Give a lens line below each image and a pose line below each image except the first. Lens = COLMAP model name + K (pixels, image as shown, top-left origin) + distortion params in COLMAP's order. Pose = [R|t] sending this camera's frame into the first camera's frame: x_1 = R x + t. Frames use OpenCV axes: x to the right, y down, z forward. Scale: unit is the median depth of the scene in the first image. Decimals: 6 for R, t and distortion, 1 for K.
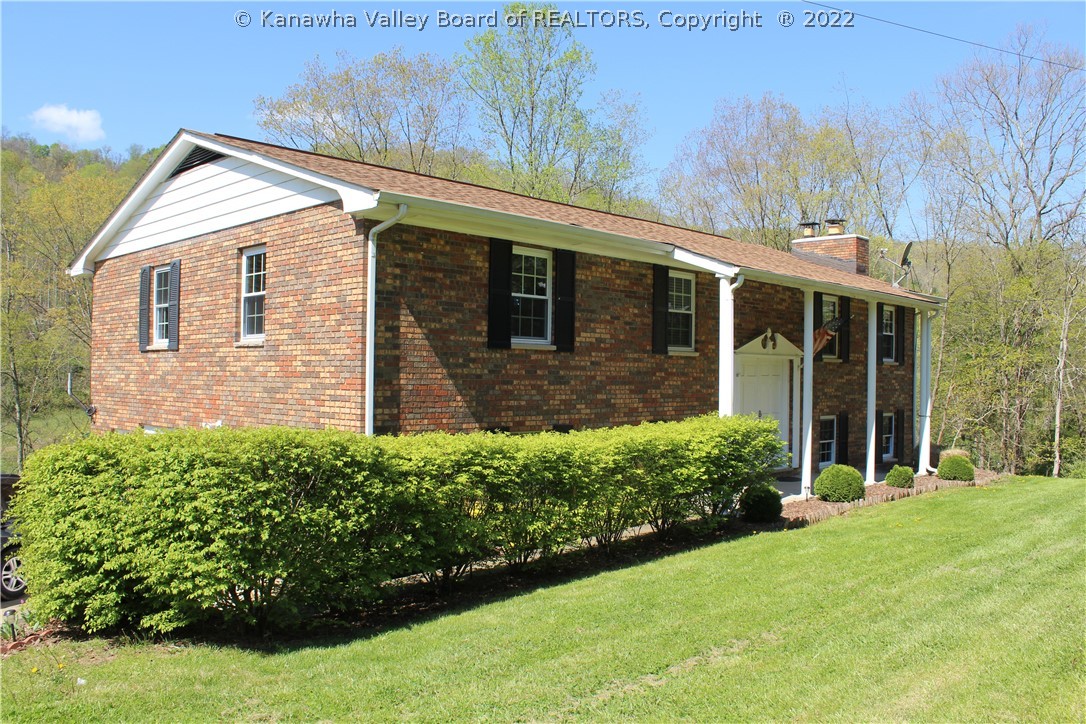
lens RADIAL K [[882.1, 0, 543.3], [0, 882.1, 361.9], [0, 0, 1]] dist [-0.054530, 0.003517]
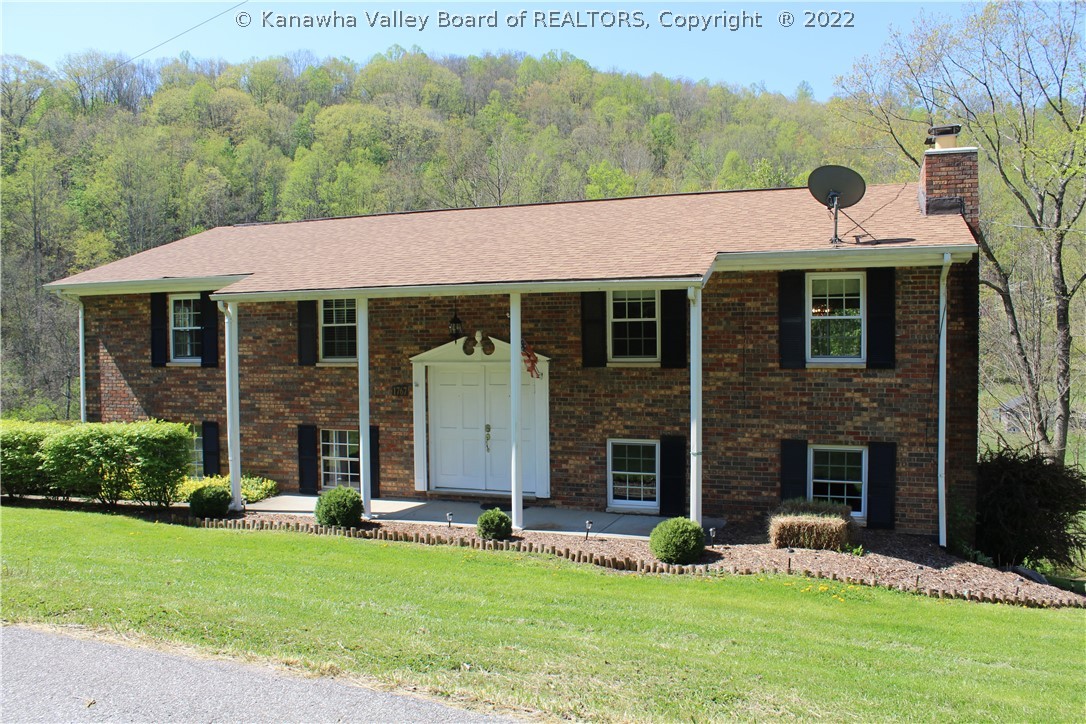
lens RADIAL K [[882.1, 0, 543.5], [0, 882.1, 366.5], [0, 0, 1]] dist [-0.054530, 0.003517]
pose [[0.401613, -0.004943, -0.915796, 1.489600], [0.020835, 0.999776, 0.003740, -0.007005], [0.915572, -0.020583, 0.401626, 0.962177]]
